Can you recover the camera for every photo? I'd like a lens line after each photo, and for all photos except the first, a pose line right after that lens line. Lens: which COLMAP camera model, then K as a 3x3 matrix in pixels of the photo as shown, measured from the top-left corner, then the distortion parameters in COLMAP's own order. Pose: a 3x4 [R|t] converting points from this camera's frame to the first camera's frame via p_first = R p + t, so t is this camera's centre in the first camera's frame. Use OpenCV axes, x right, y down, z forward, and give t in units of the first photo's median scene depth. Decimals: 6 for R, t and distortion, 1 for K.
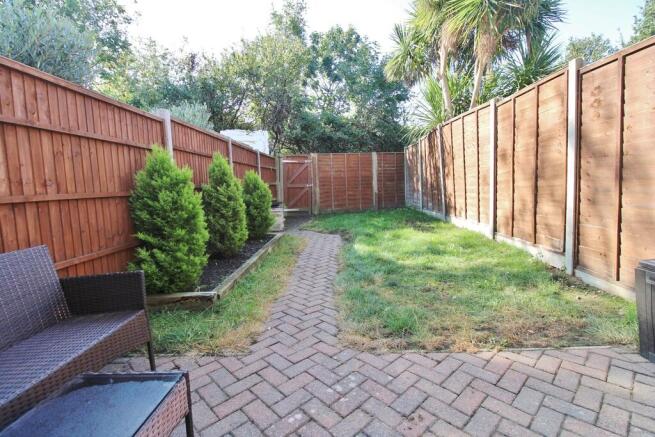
lens RADIAL K [[304.5, 0, 325.9], [0, 304.5, 215.6], [0, 0, 1]] dist [-0.002275, -0.011218]
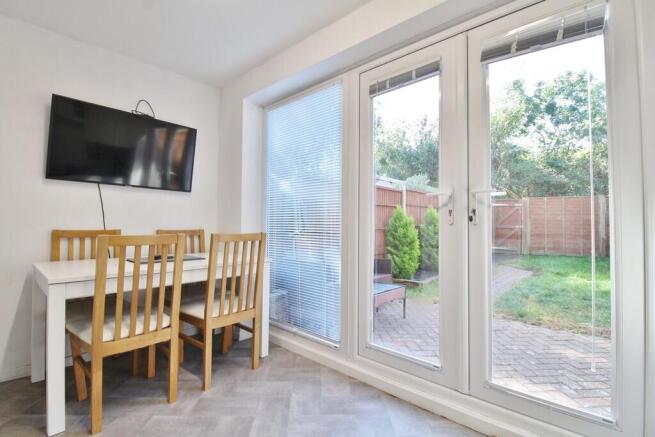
lens RADIAL K [[304.5, 0, 325.9], [0, 304.5, 215.6], [0, 0, 1]] dist [-0.002275, -0.011218]
pose [[0.760215, 0.027479, -0.649091, 0.394389], [-0.100599, 0.992033, -0.075824, 0.039524], [0.641836, 0.122941, 0.756923, -0.839958]]
